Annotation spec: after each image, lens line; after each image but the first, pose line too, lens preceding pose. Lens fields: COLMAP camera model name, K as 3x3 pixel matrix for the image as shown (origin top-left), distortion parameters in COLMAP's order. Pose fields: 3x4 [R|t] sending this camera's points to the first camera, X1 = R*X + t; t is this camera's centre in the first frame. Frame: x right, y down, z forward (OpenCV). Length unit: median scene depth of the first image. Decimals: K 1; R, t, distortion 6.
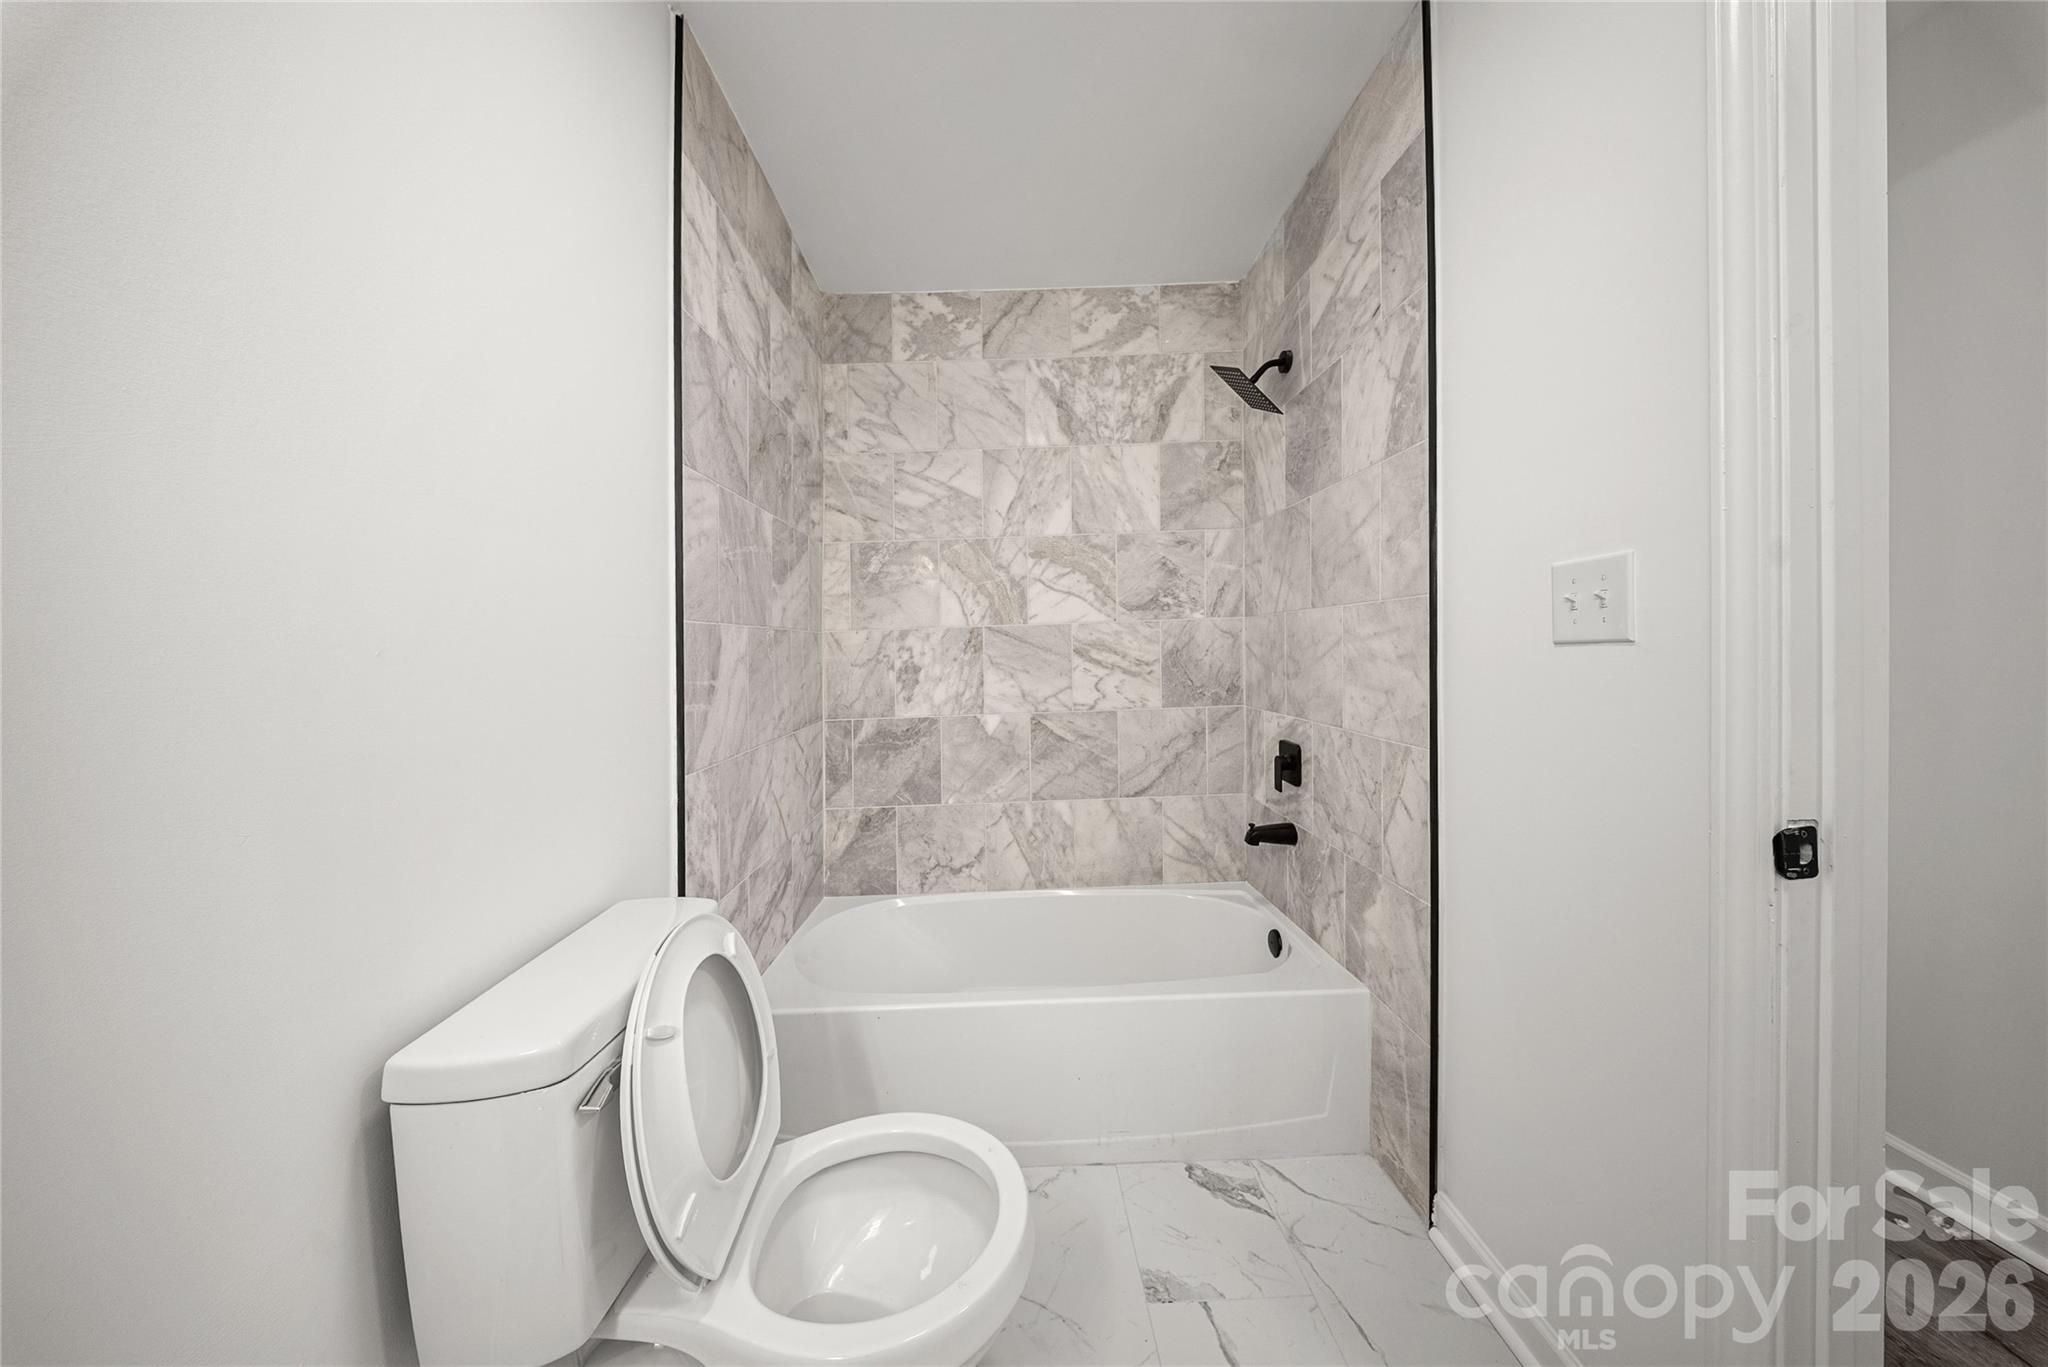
lens RADIAL K [[608.9, 0, 1019.0], [0, 608.9, 653.5], [0, 0, 1]] dist [0.013007, -0.000032]
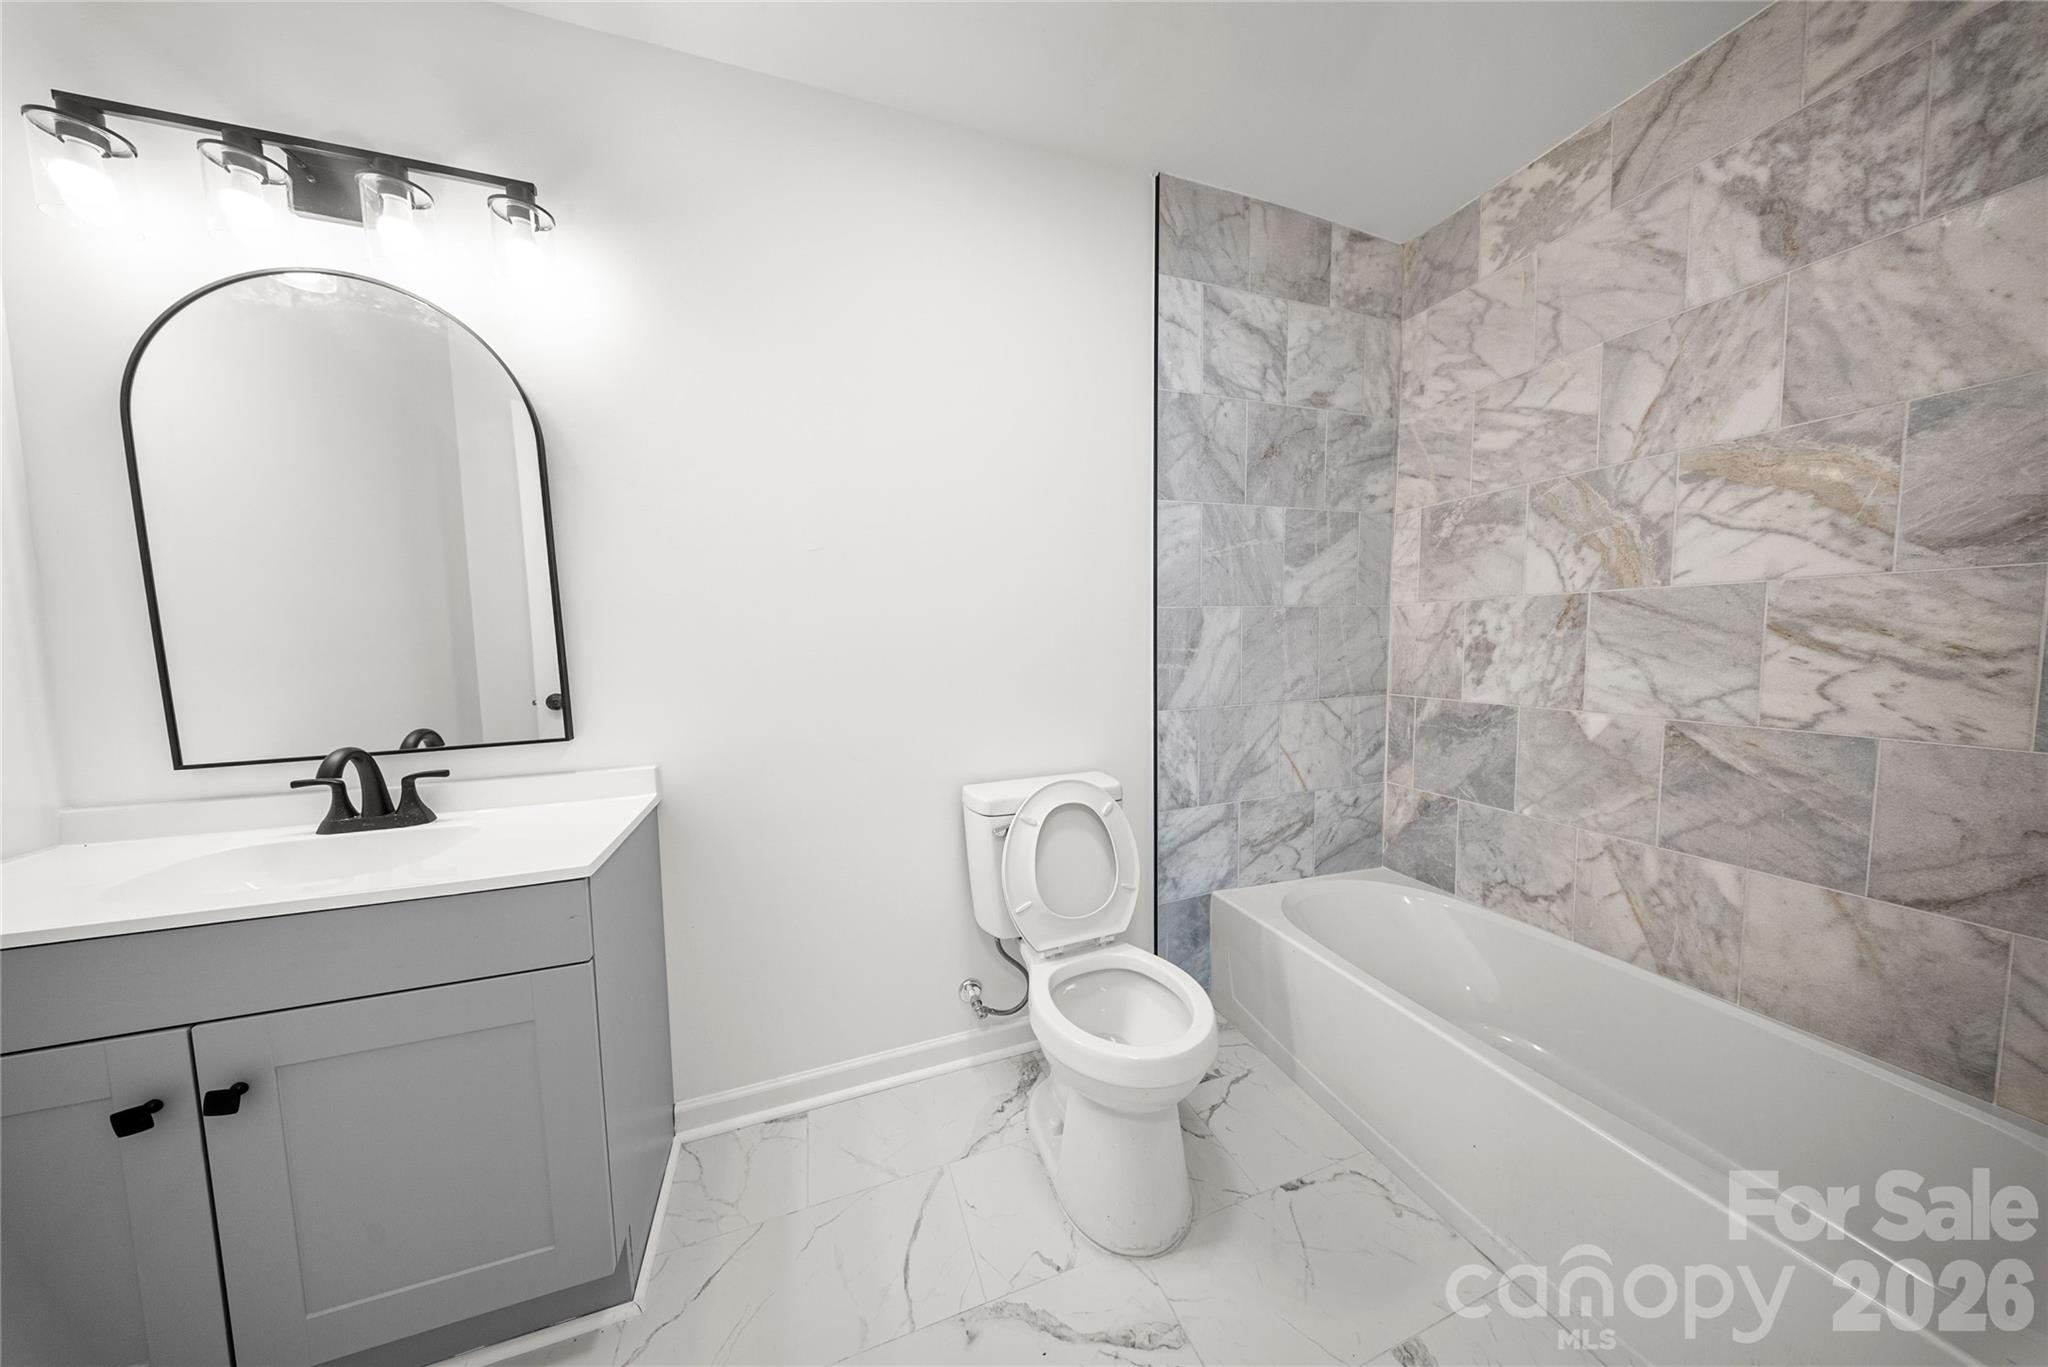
lens RADIAL K [[610.4, 0, 1025.7], [0, 610.4, 675.0], [0, 0, 1]] dist [-0.000110, -0.000123]
pose [[0.332822, 0.085088, -0.939143, 0.415669], [0.002562, 0.995836, 0.091132, -0.013959], [0.942986, -0.032736, 0.331218, 0.112238]]
